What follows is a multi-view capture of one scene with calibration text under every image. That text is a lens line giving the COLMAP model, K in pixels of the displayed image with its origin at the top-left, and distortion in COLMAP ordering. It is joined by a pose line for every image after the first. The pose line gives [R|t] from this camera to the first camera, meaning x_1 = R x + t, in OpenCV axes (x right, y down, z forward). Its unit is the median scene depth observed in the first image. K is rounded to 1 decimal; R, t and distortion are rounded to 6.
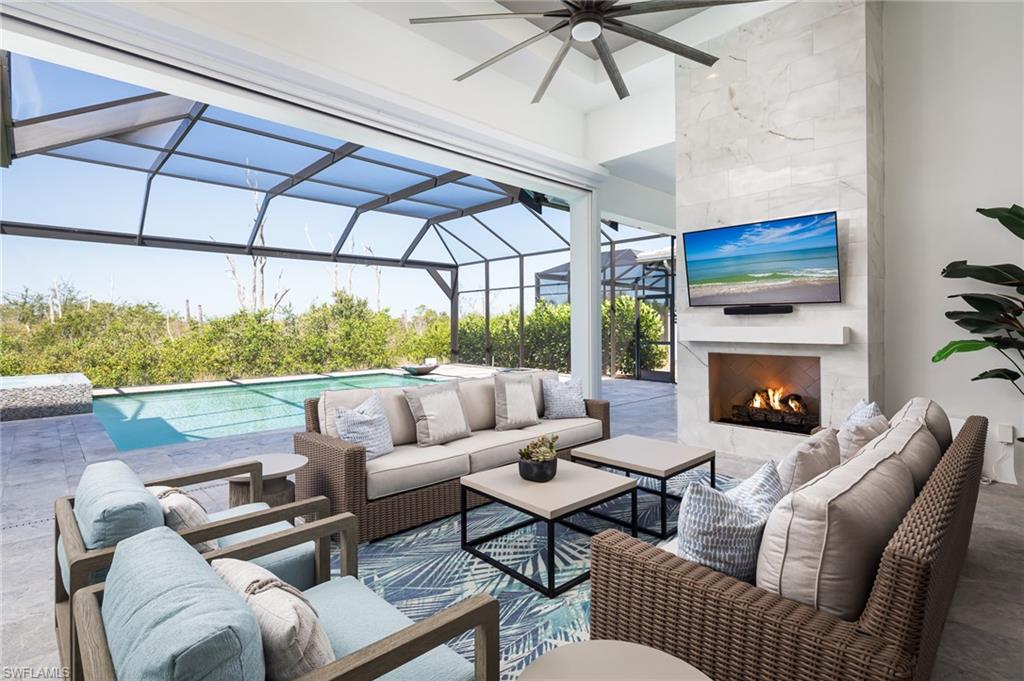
lens RADIAL K [[499.0, 0, 508.4], [0, 499.0, 322.1], [0, 0, 1]] dist [-0.000545, -0.000579]
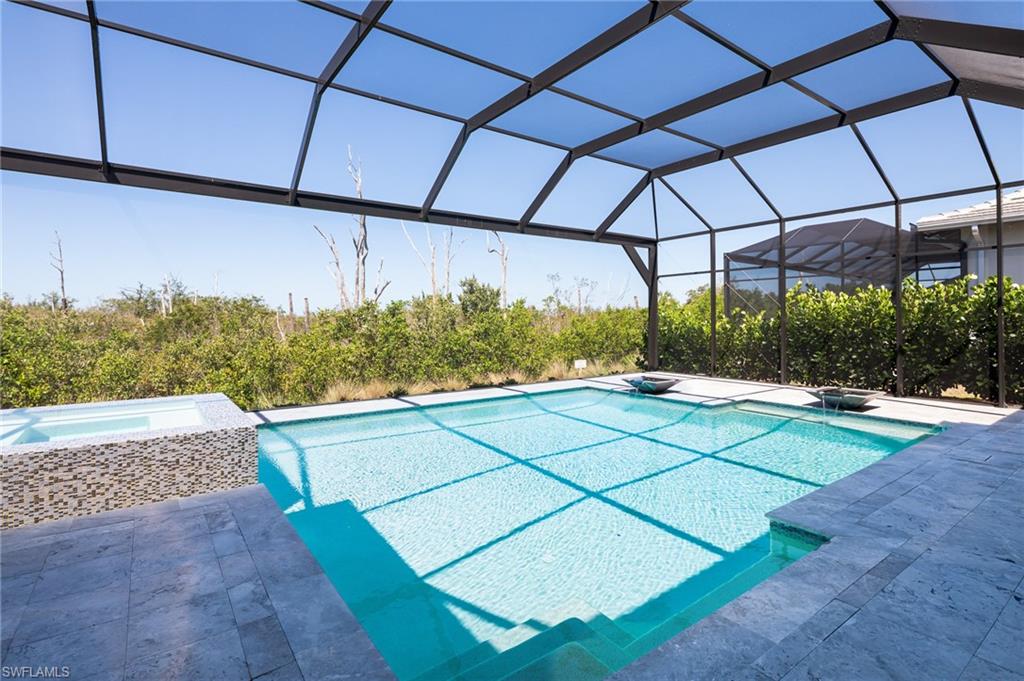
lens RADIAL K [[496.9, 0, 508.8], [0, 496.9, 312.1], [0, 0, 1]] dist [0.000463, 0.000136]
pose [[0.991463, -0.000138, -0.130386, -0.340641], [-0.001063, 0.999958, -0.009141, 0.002064], [0.130382, 0.009201, 0.991421, 0.343690]]
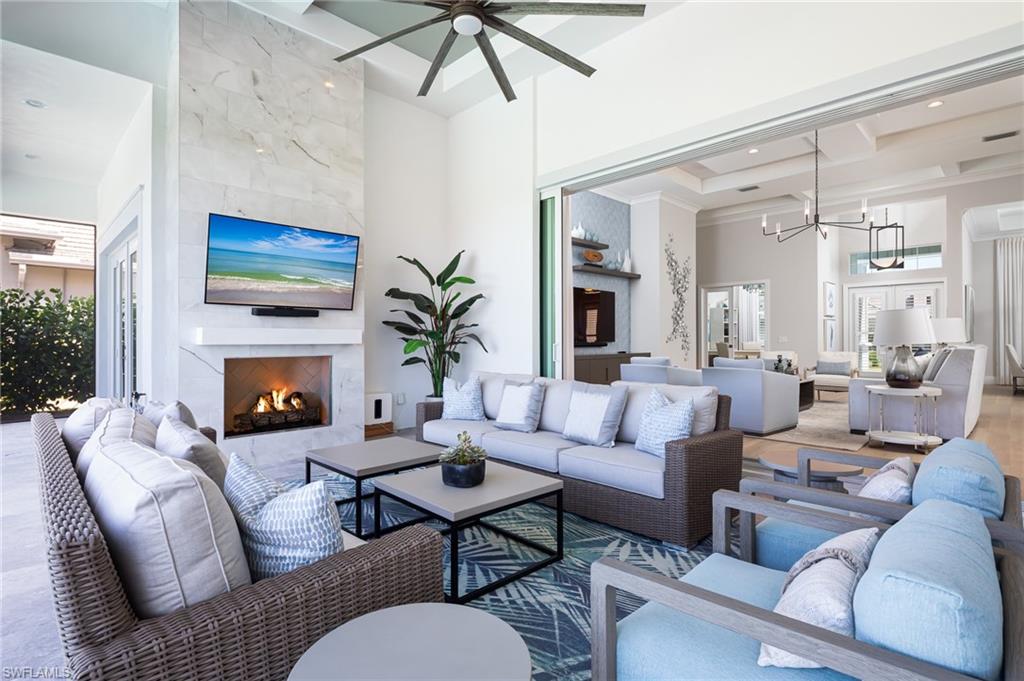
lens RADIAL K [[491.4, 0, 512.0], [0, 491.4, 340.5], [0, 0, 1]] dist [0.000287, -0.000818]
pose [[-0.015768, -0.000335, 0.999876, -0.207284], [-0.006232, 0.999981, 0.000237, 0.012192], [-0.999856, -0.006227, -0.015770, 0.229803]]
